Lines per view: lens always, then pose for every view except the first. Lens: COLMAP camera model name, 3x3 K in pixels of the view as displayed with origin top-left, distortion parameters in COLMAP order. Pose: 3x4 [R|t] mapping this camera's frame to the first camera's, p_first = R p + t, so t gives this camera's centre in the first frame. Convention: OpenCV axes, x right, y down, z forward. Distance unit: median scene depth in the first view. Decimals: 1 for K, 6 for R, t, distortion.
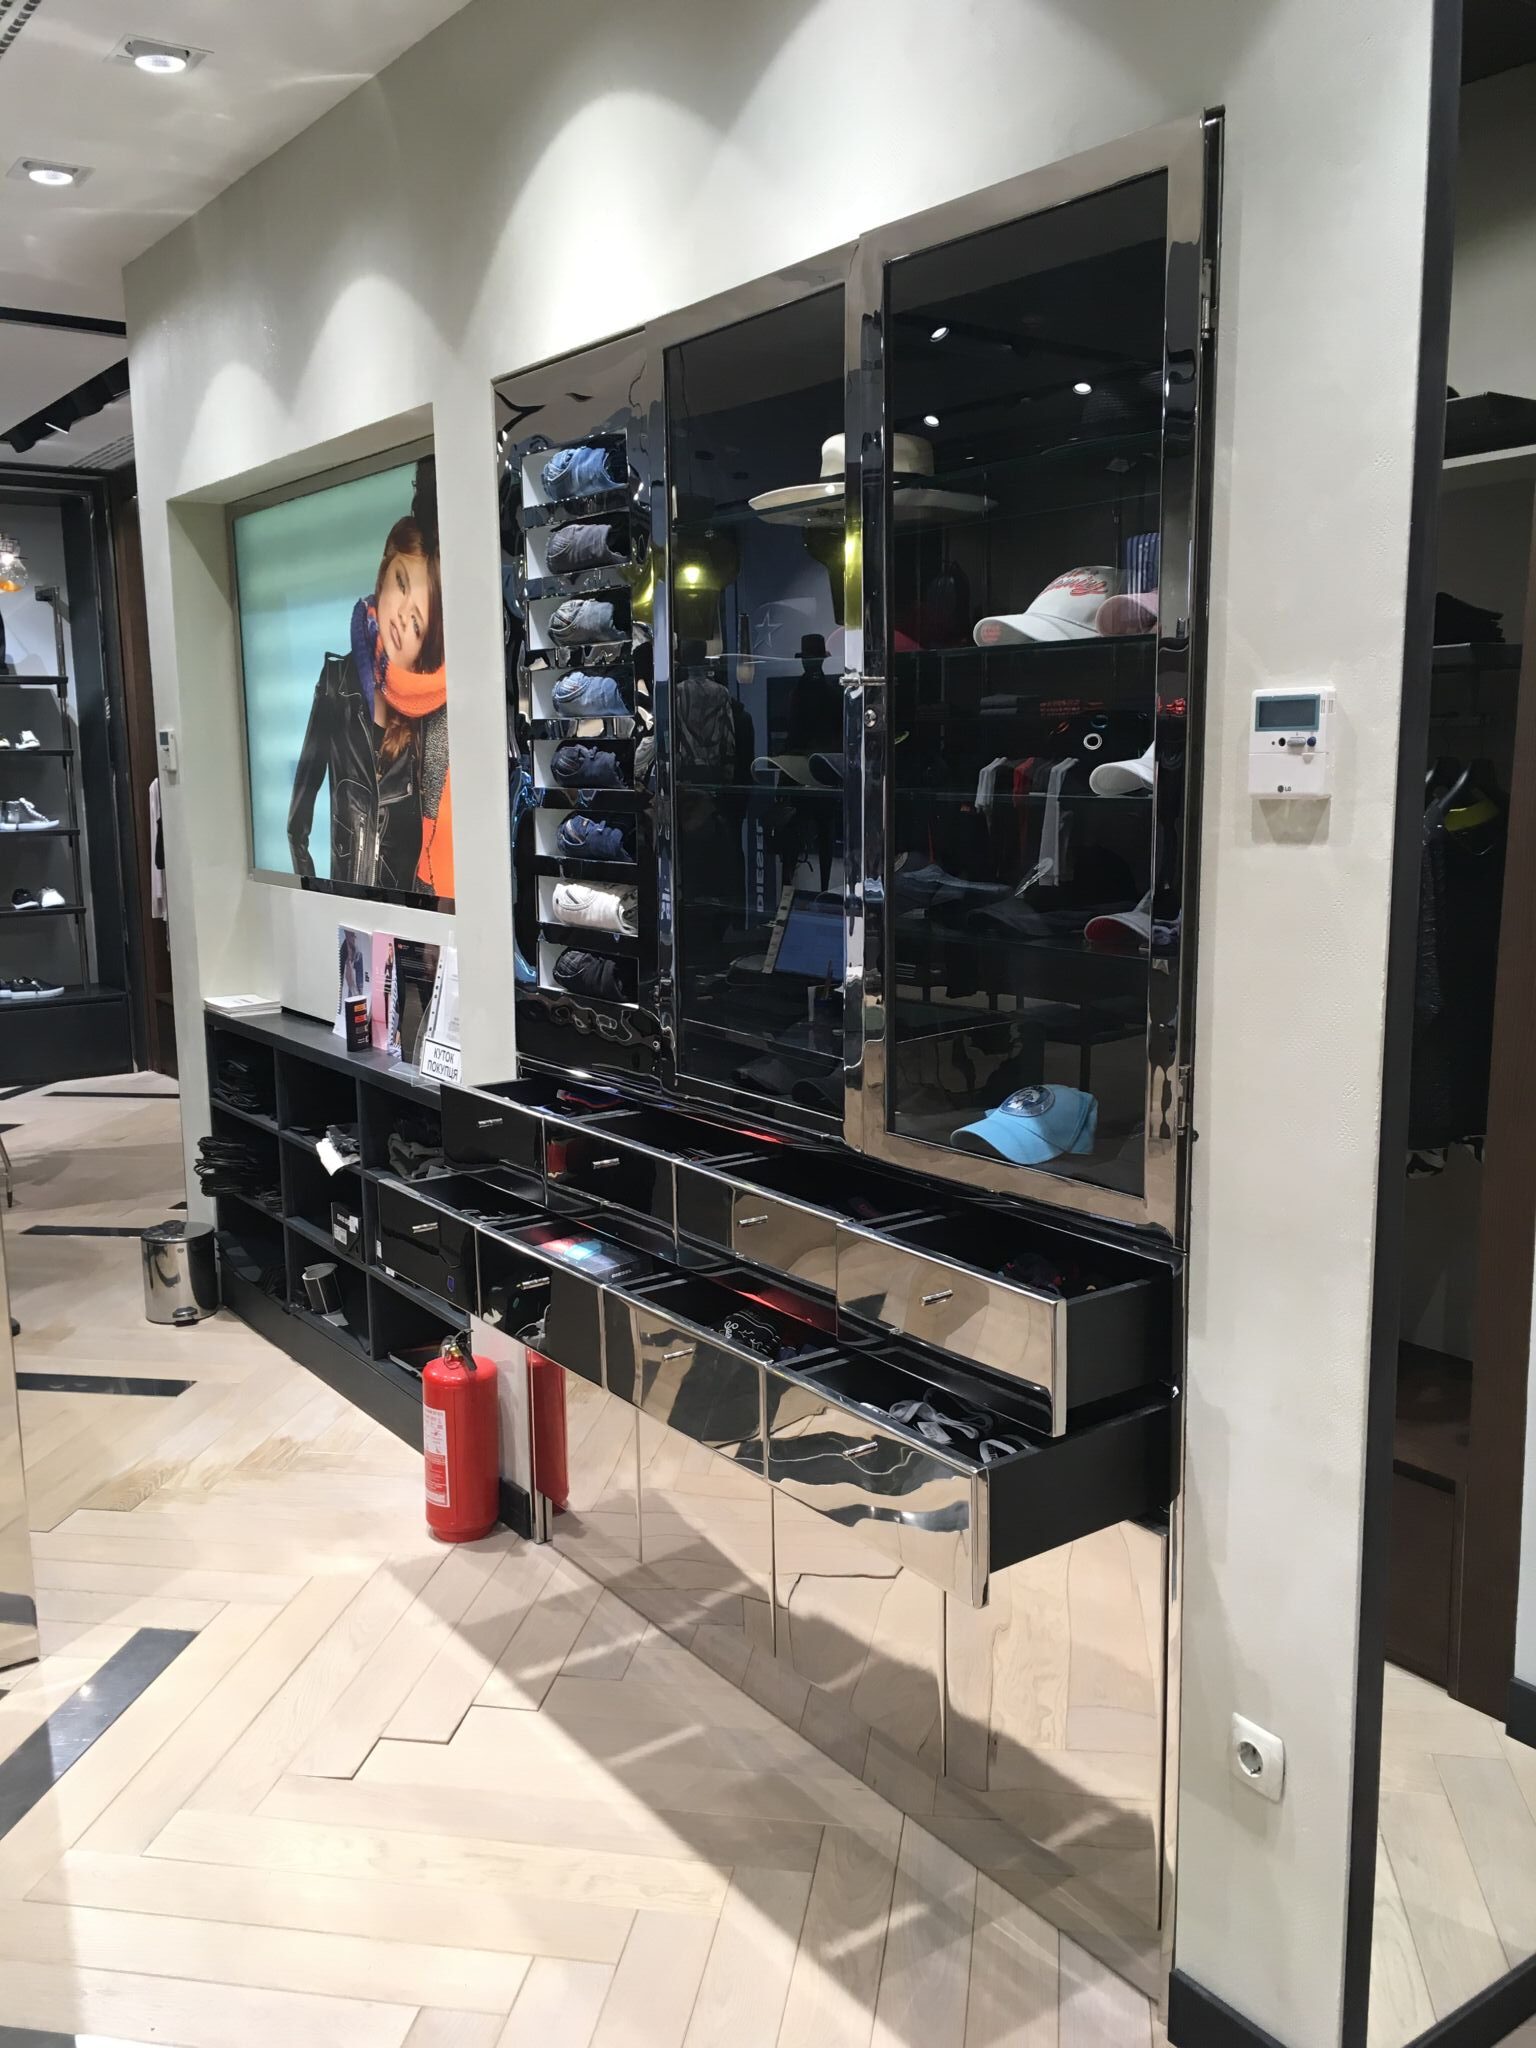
lens RADIAL K [[1736.4, 0, 768.2], [0, 1736.4, 1032.6], [0, 0, 1]] dist [0.088531, -0.130337]
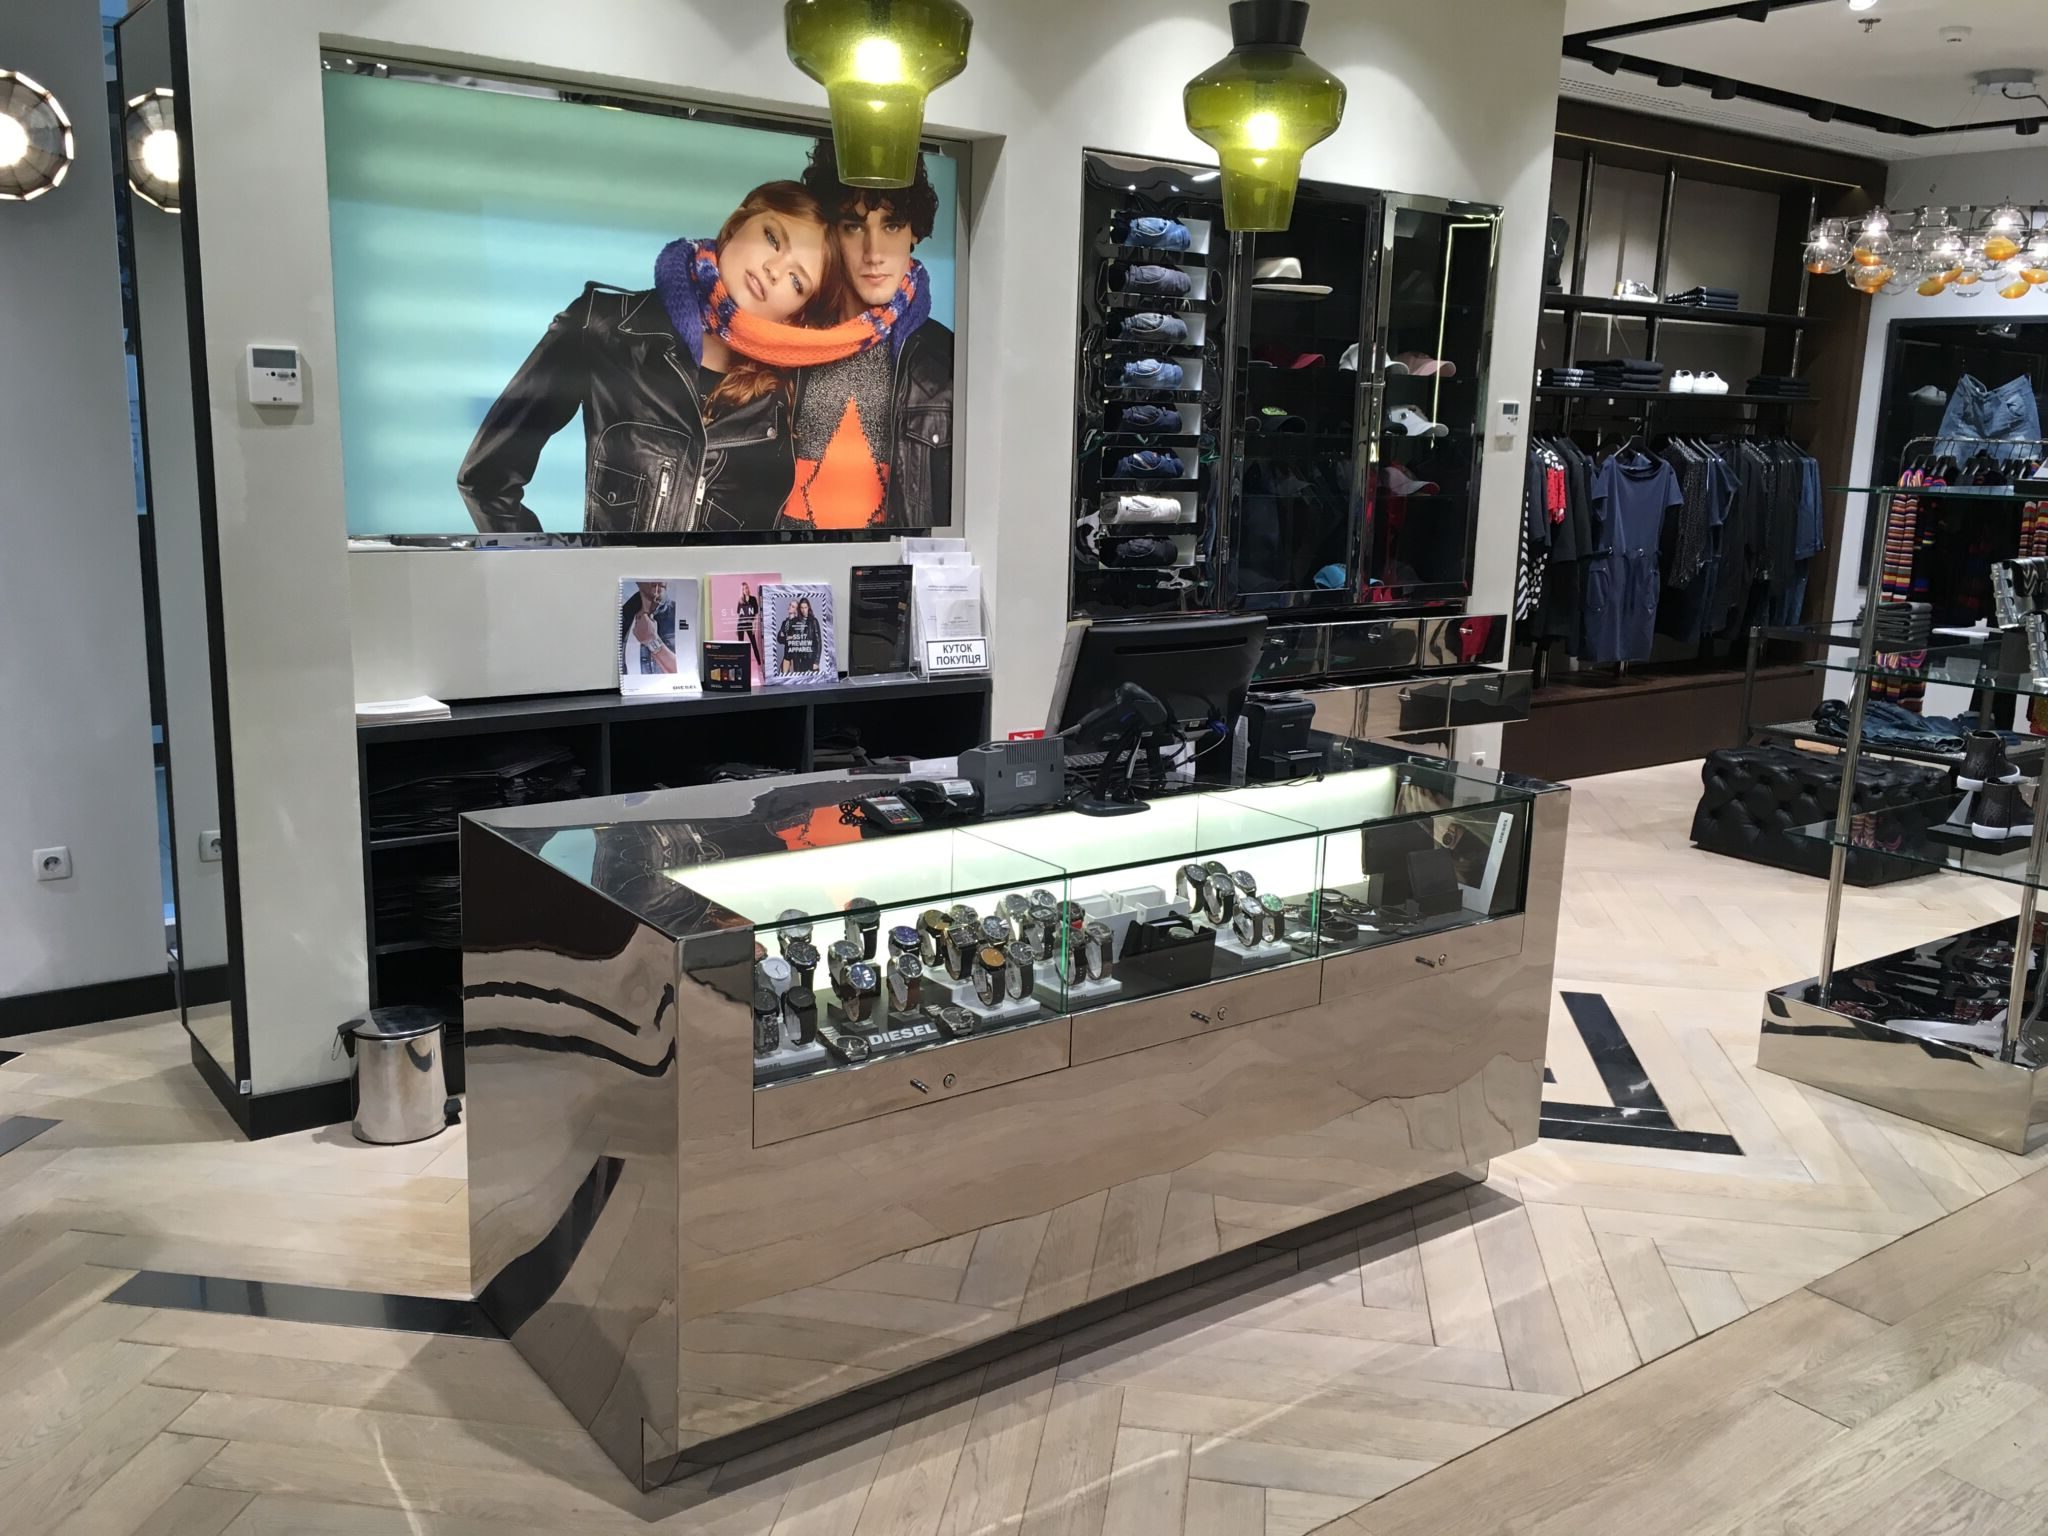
lens RADIAL K [[1736.4, 0, 1018.0], [0, 1736.4, 759.3], [0, 0, 1]] dist [0.088531, -0.130337]
pose [[-0.017222, -0.185073, 0.982574, -1.723494], [0.135472, 0.973225, 0.185687, -0.163331], [-0.990632, 0.136309, 0.008311, 1.153769]]
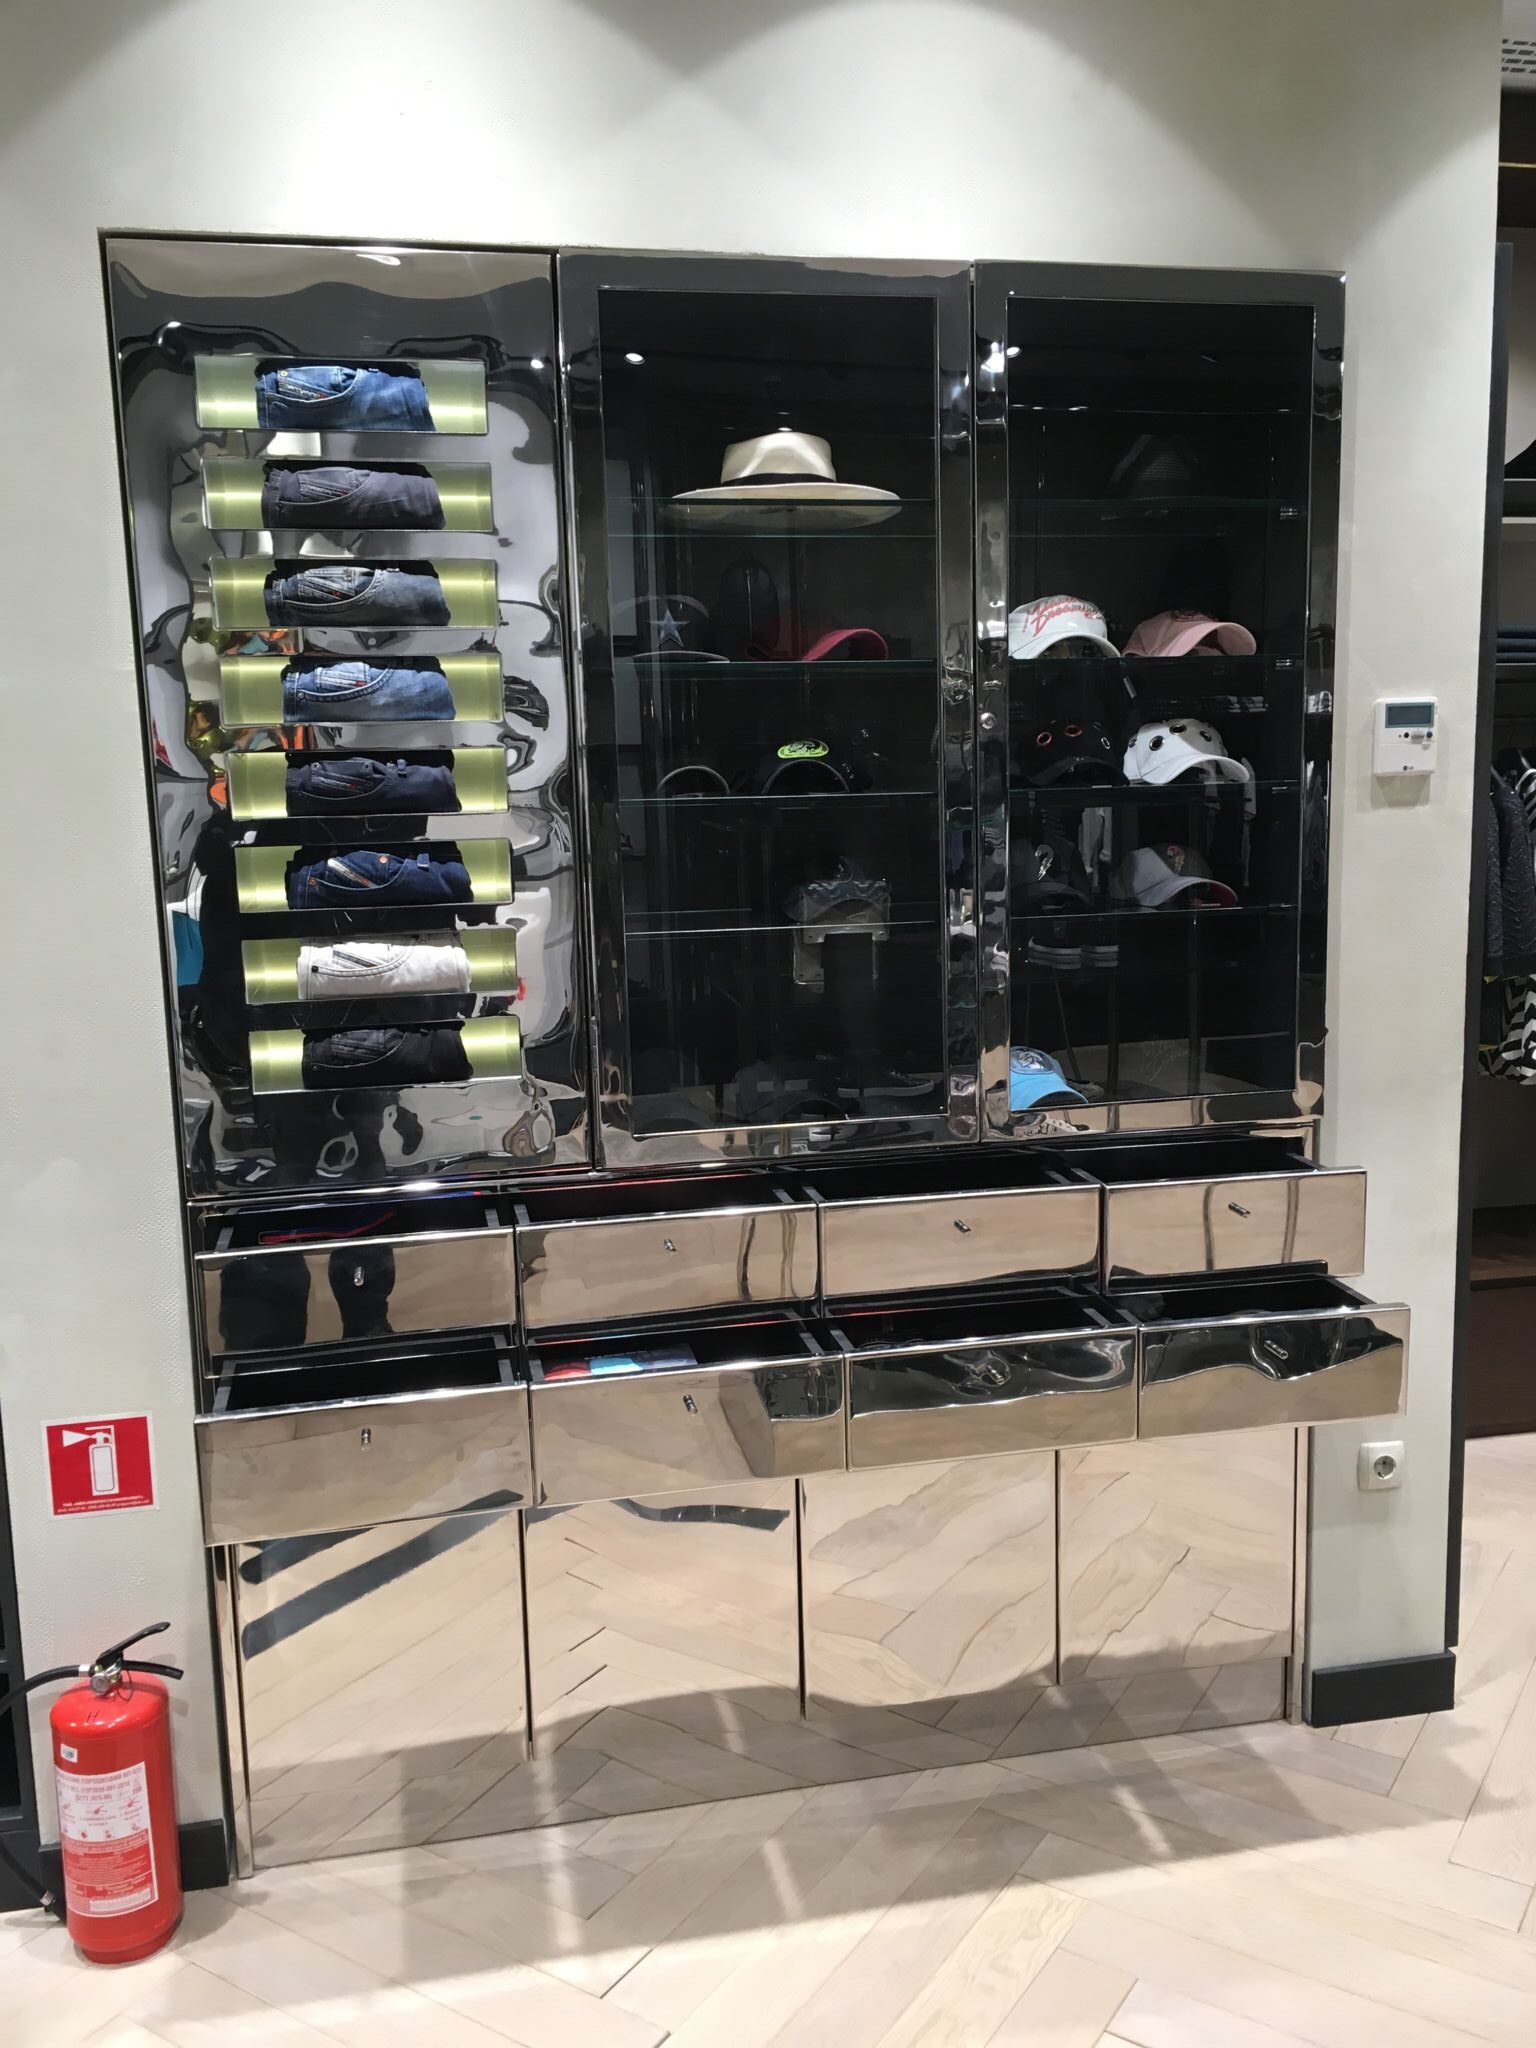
lens RADIAL K [[1736.4, 0, 768.2], [0, 1736.4, 1032.6], [0, 0, 1]] dist [0.088531, -0.130337]
pose [[0.404365, -0.143439, 0.903280, -0.746062], [0.170421, 0.982145, 0.079671, -0.078301], [-0.898579, 0.121722, 0.421591, 0.535768]]
